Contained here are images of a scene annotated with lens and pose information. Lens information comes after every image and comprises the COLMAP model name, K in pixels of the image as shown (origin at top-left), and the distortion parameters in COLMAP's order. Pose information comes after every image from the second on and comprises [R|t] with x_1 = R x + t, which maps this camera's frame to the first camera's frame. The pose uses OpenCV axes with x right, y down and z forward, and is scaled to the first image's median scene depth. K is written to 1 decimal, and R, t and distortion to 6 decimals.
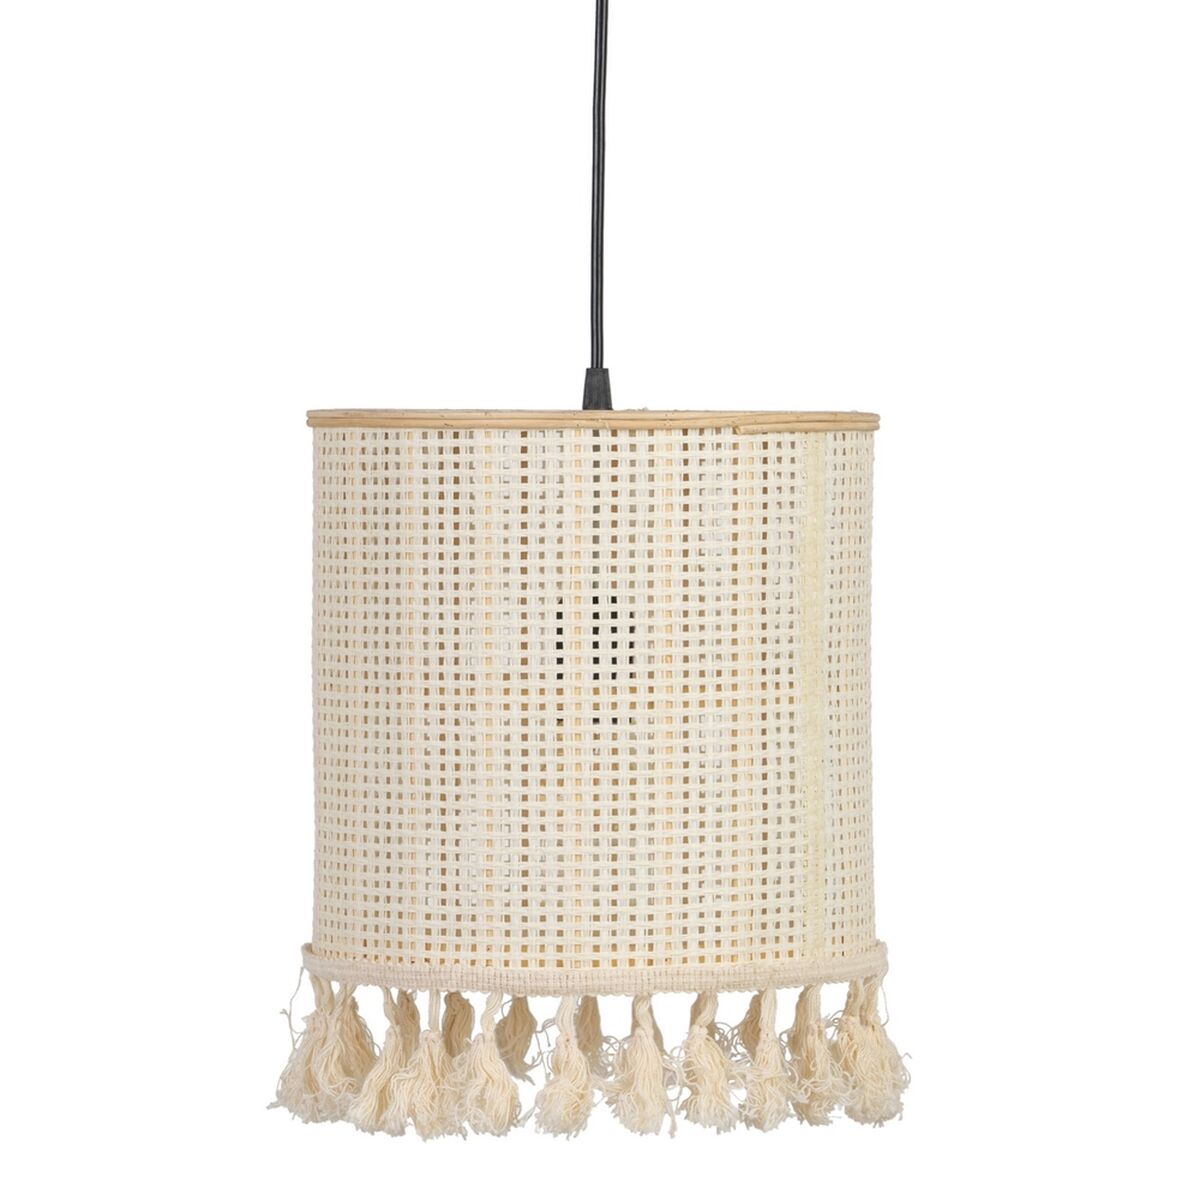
lens RADIAL K [[7819.4, 0, 600.0], [0, 7819.4, 600.0], [0, 0, 1]] dist [-0.714440, -18.149749]
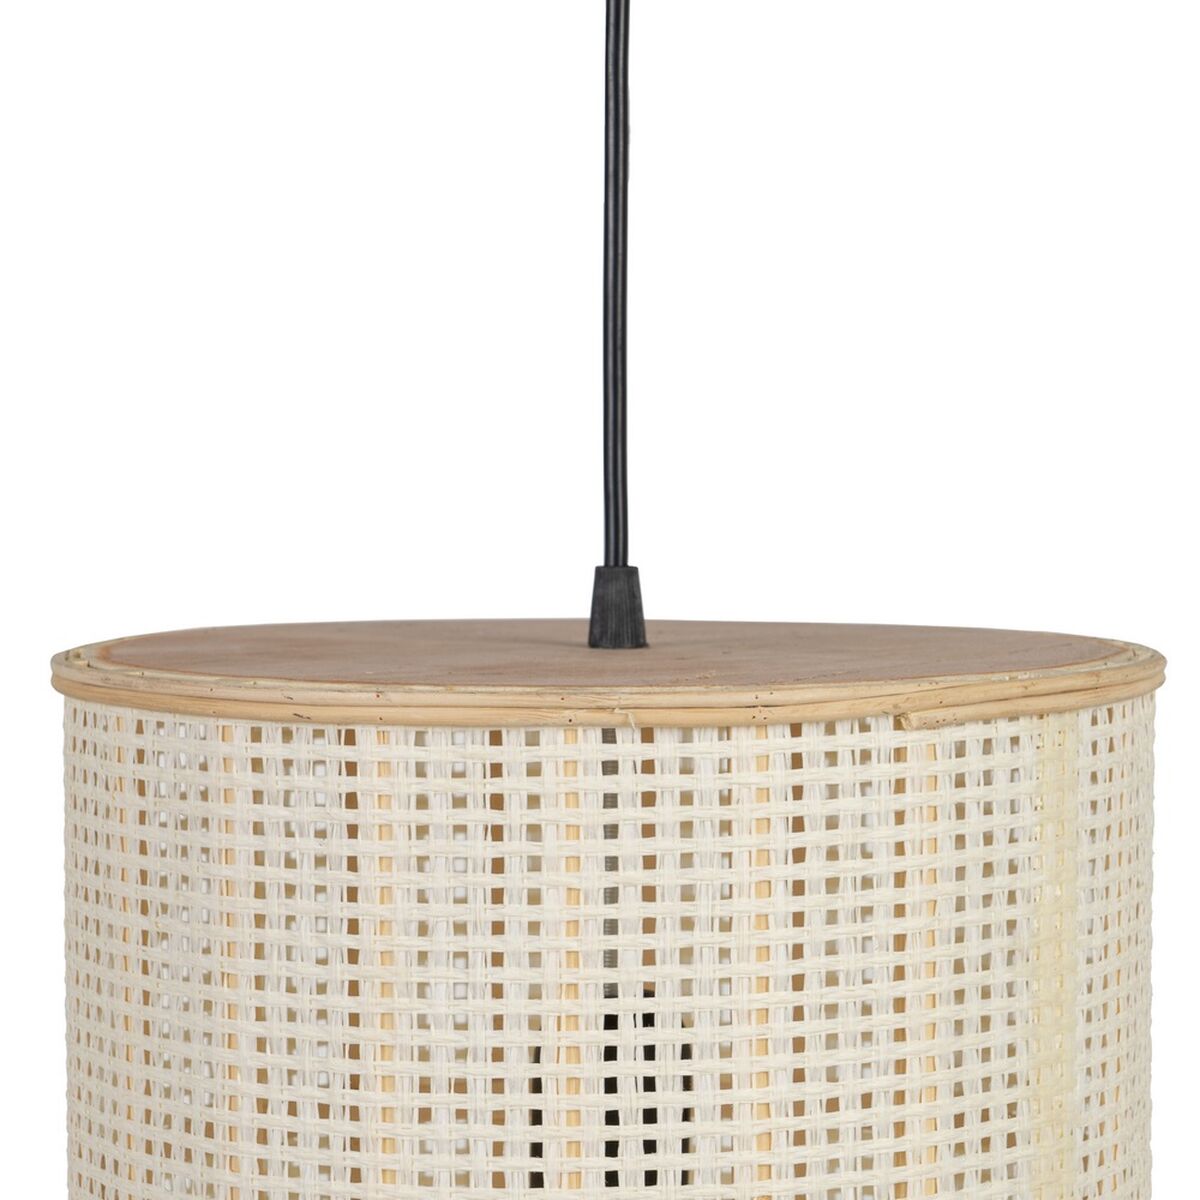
lens RADIAL K [[4315.8, 0, 600.0], [0, 4315.8, 600.0], [0, 0, 1]] dist [0.028694, 0.873366]
pose [[0.999866, -0.006649, -0.014985, 0.002919], [0.007206, 0.999272, 0.037455, -0.039358], [0.014725, -0.037558, 0.999186, 0.736224]]
